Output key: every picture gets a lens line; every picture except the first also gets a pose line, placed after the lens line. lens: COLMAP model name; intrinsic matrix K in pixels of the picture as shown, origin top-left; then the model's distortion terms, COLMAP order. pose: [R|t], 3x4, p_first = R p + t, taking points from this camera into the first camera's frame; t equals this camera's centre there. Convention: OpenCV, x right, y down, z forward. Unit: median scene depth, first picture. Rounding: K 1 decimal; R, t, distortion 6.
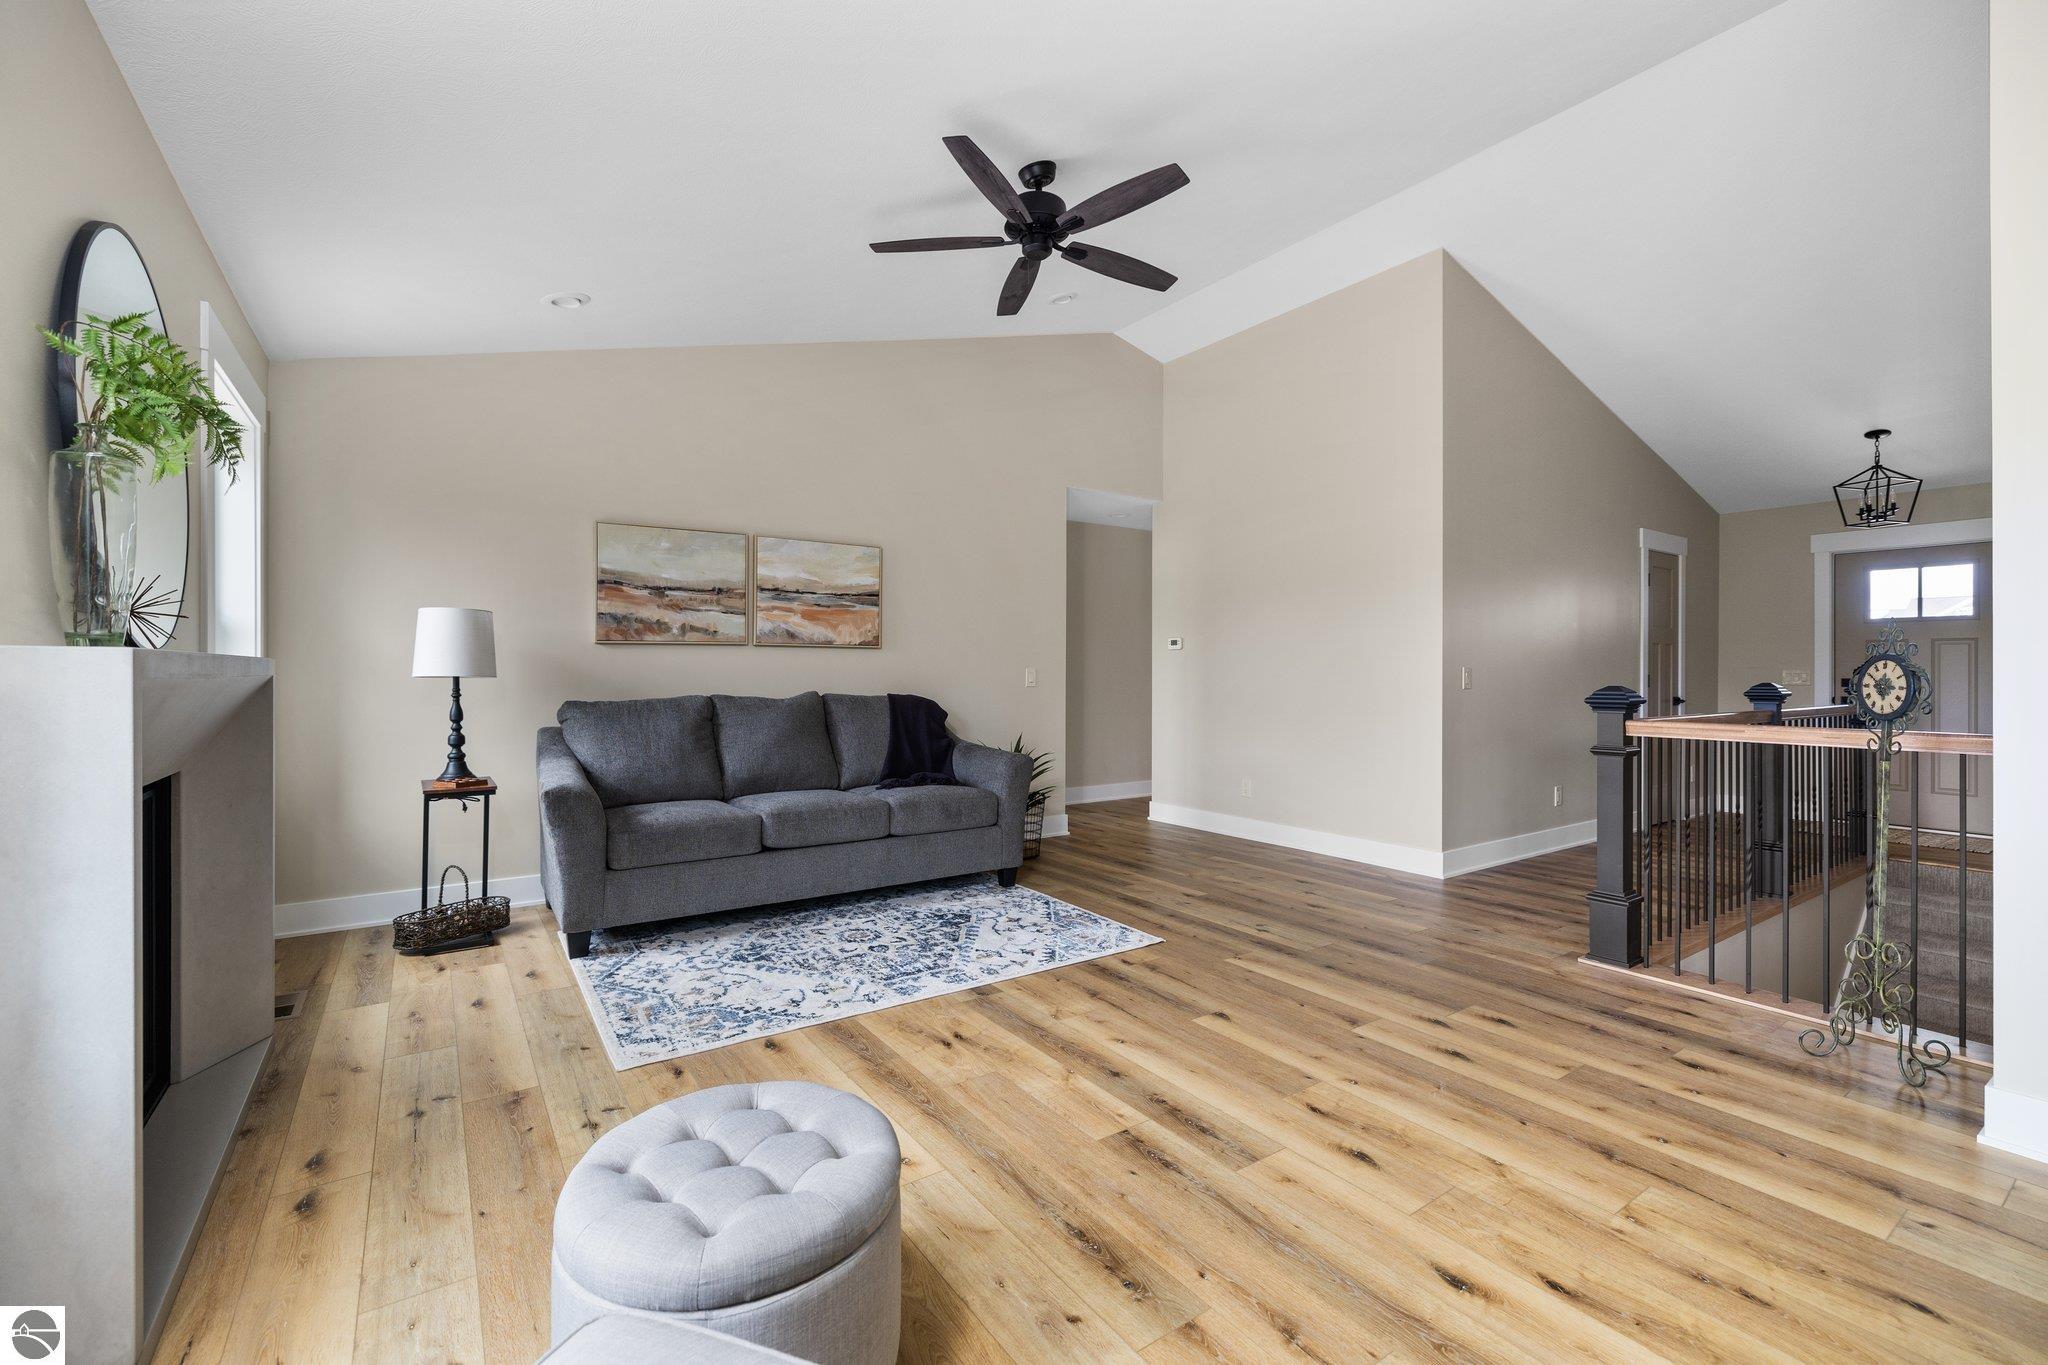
lens RADIAL K [[863.0, 0, 1018.1], [0, 863.0, 669.4], [0, 0, 1]] dist [0.000765, 0.000643]
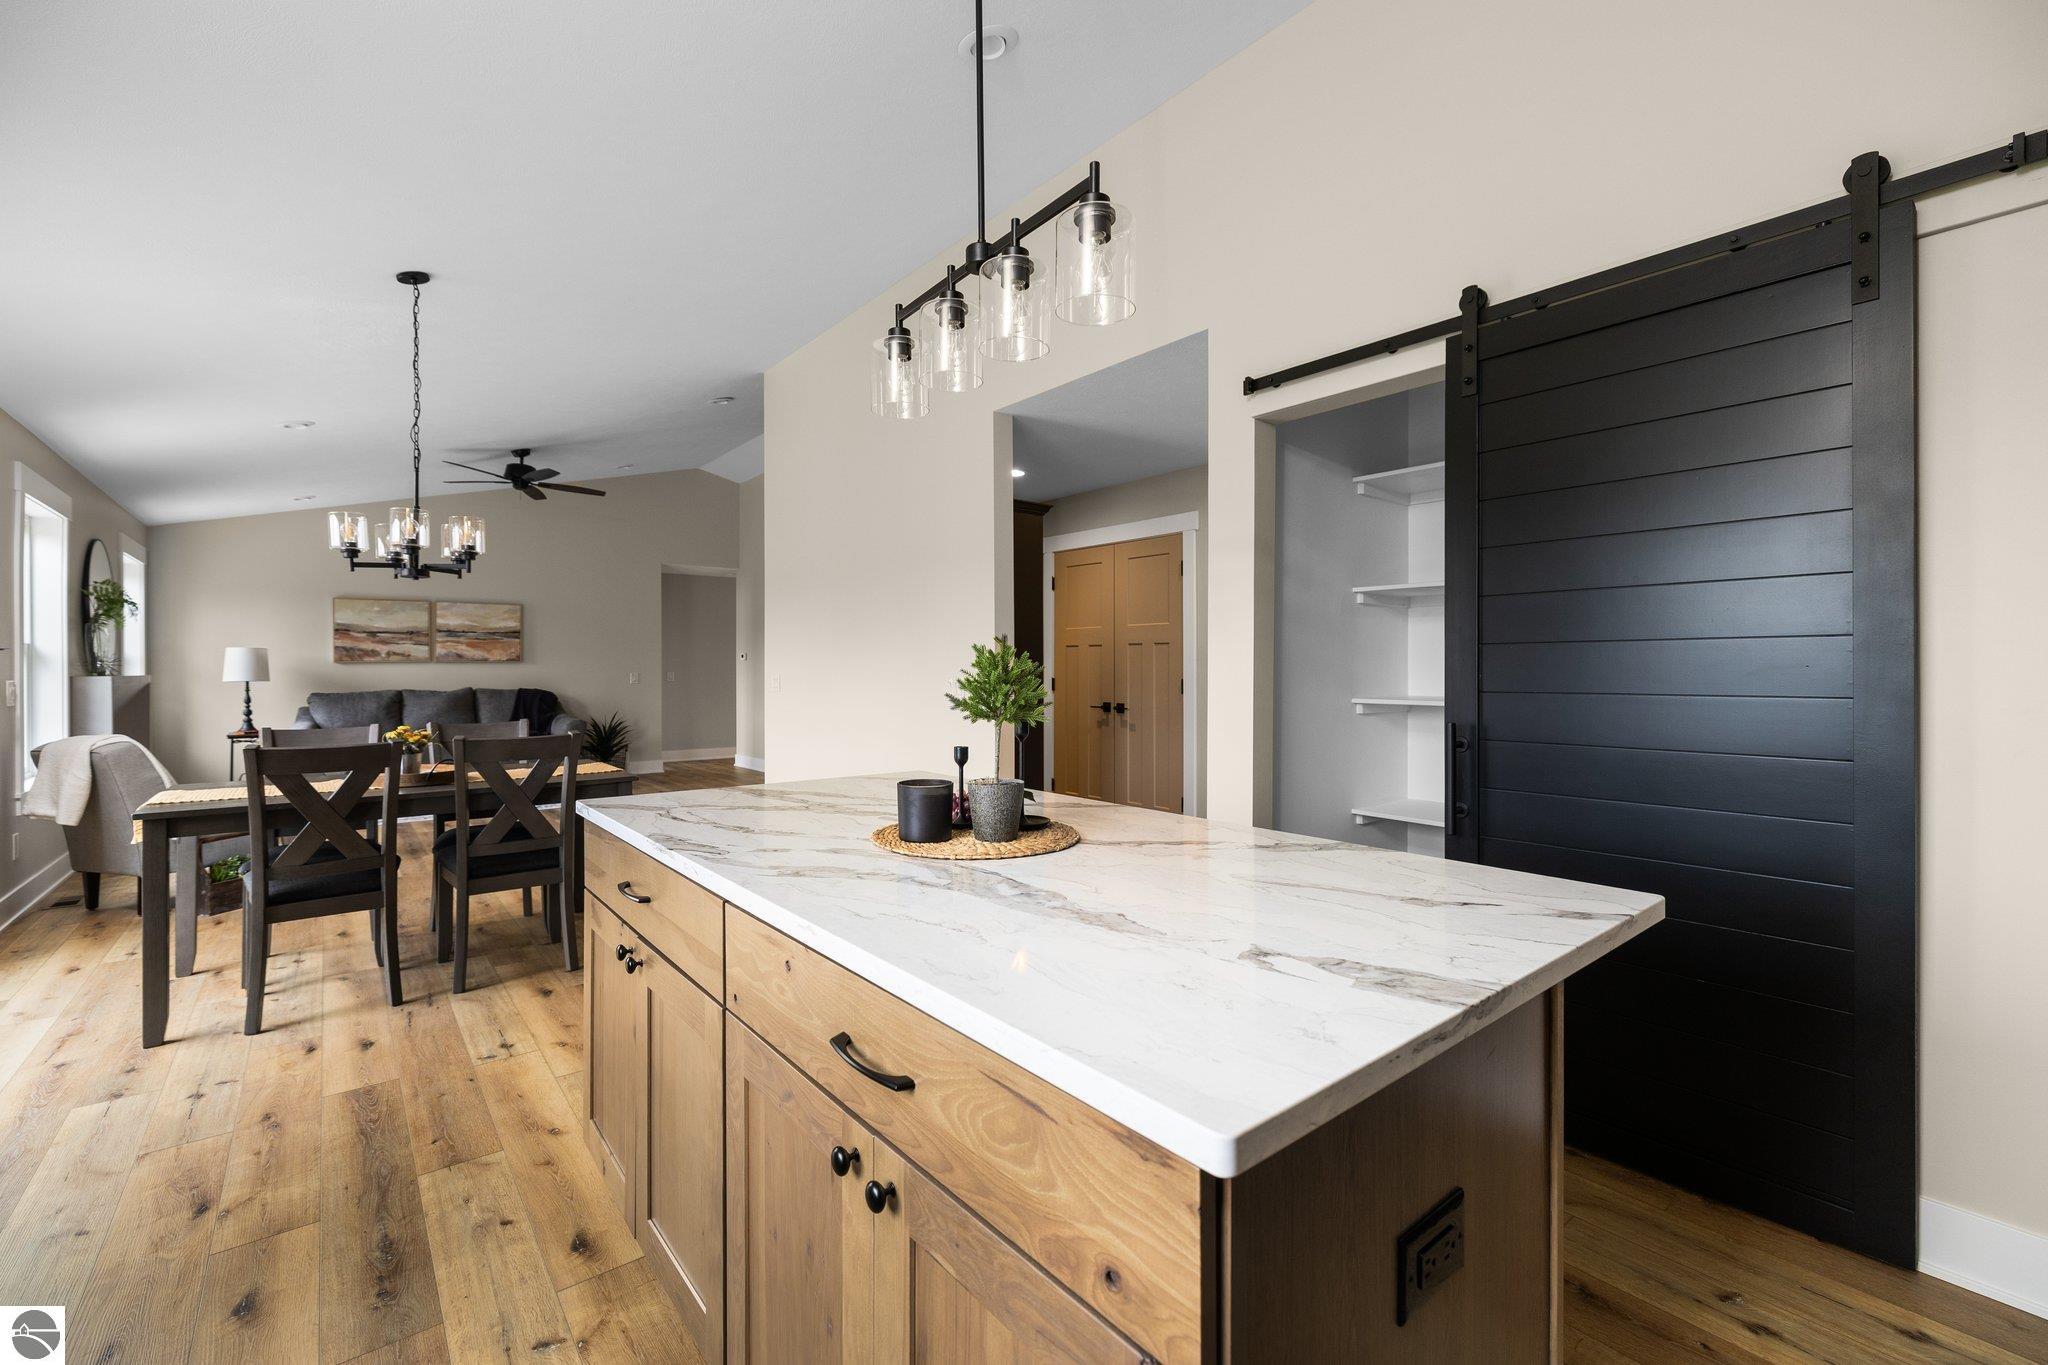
lens RADIAL K [[863.0, 0, 1018.1], [0, 863.0, 669.4], [0, 0, 1]] dist [0.000765, 0.000643]
pose [[0.997241, -0.004021, 0.074120, 0.999506], [0.003565, 0.999974, 0.006286, -0.025048], [-0.074143, -0.006005, 0.997230, -1.151429]]
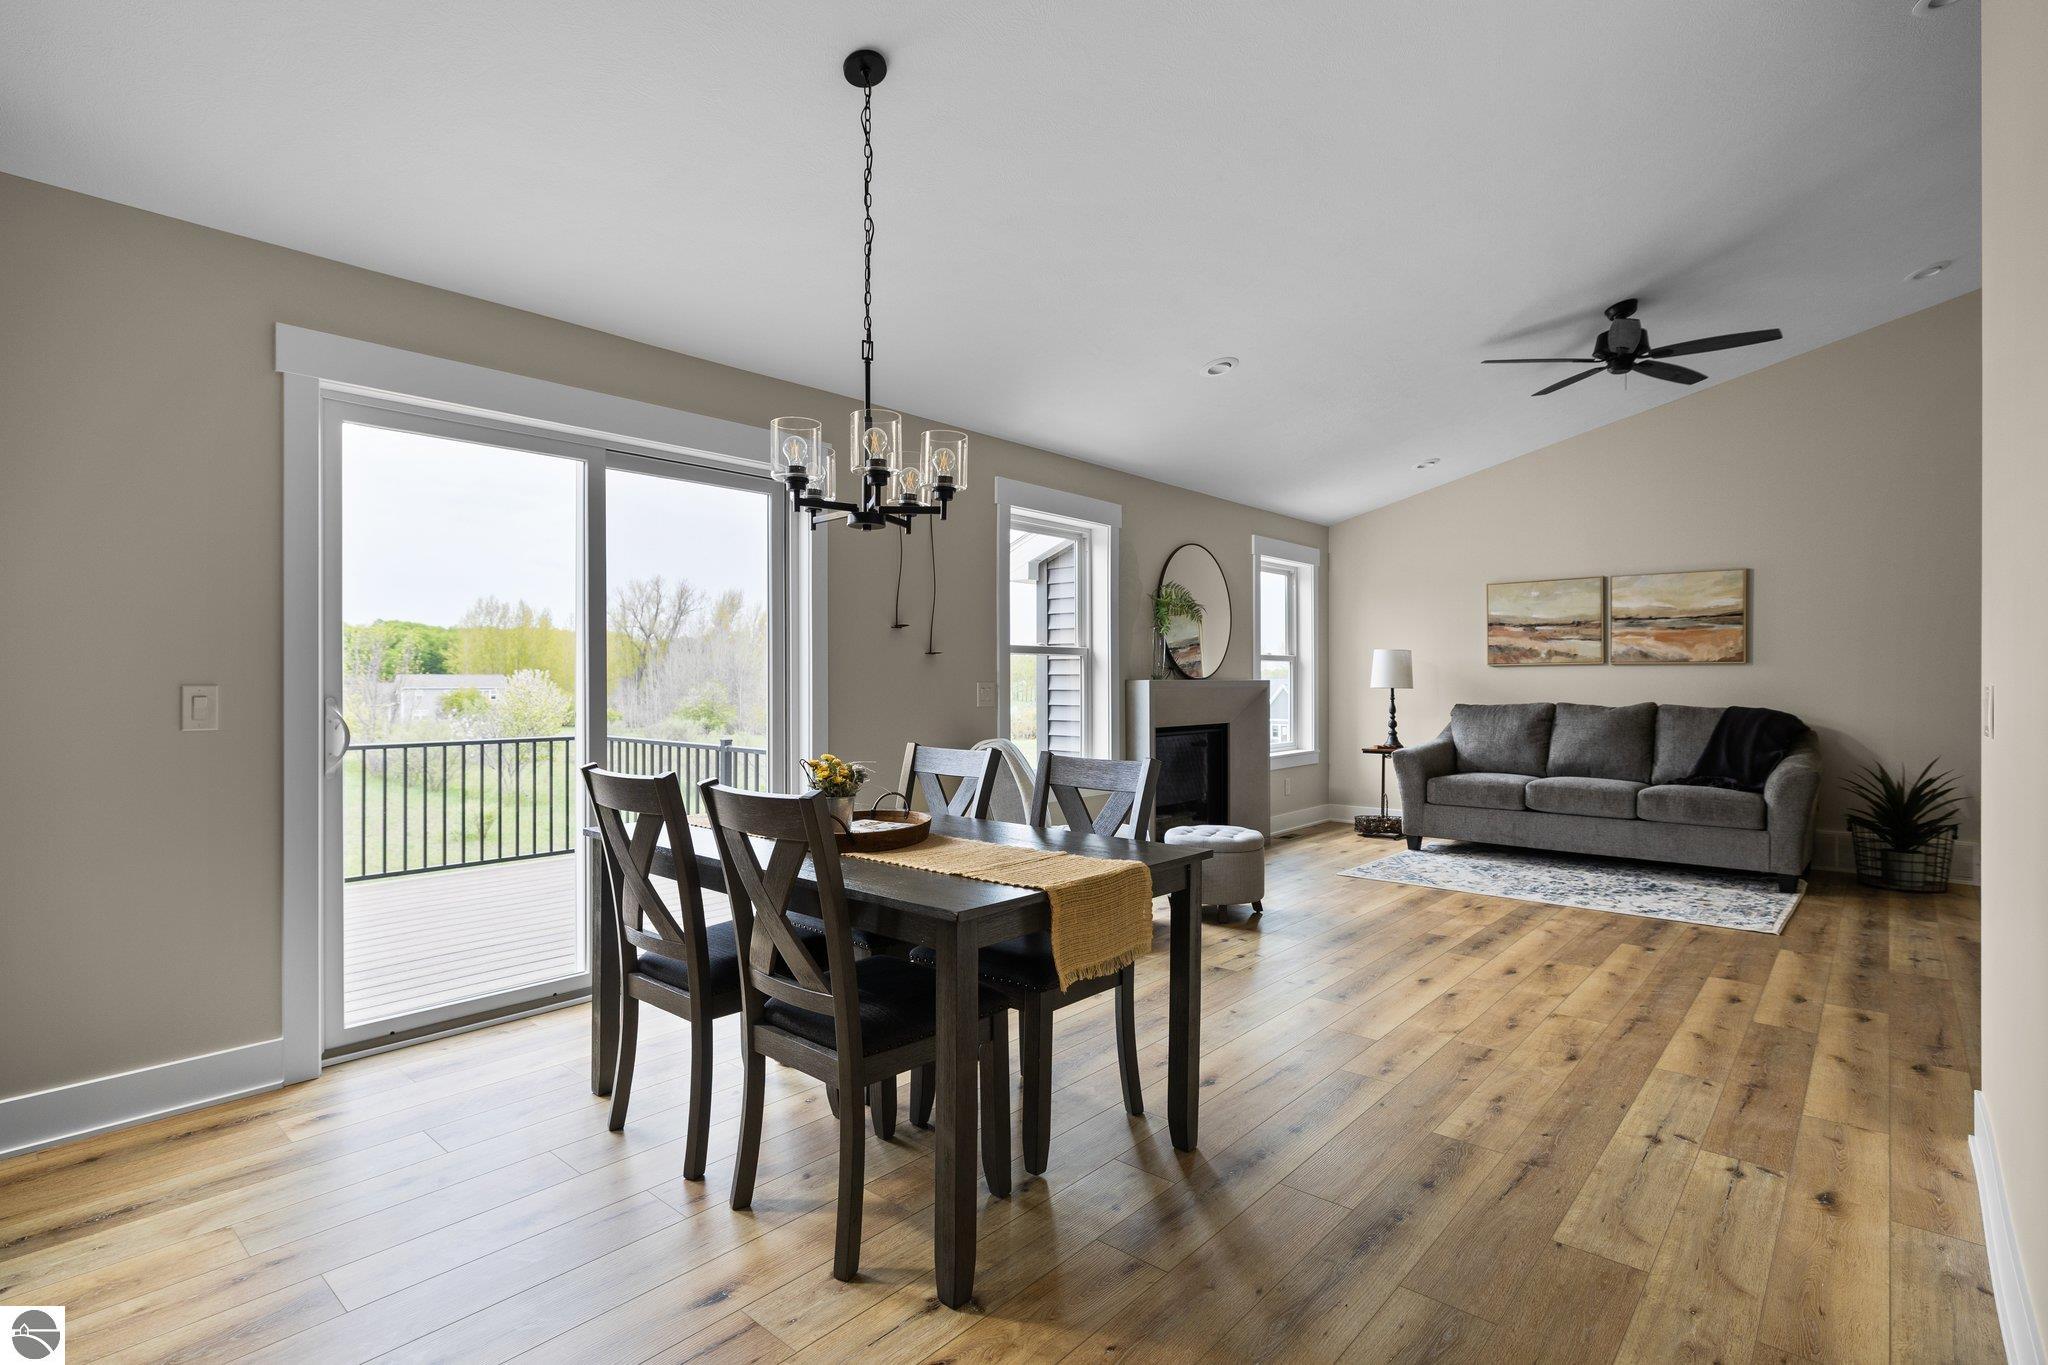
lens RADIAL K [[995.3, 0, 1020.8], [0, 995.3, 673.7], [0, 0, 1]] dist [0.000745, 0.000182]
pose [[0.247950, -0.006158, -0.968753, 1.124338], [0.003135, 0.999980, -0.005554, -0.011578], [0.968768, -0.001660, 0.247965, -0.235949]]
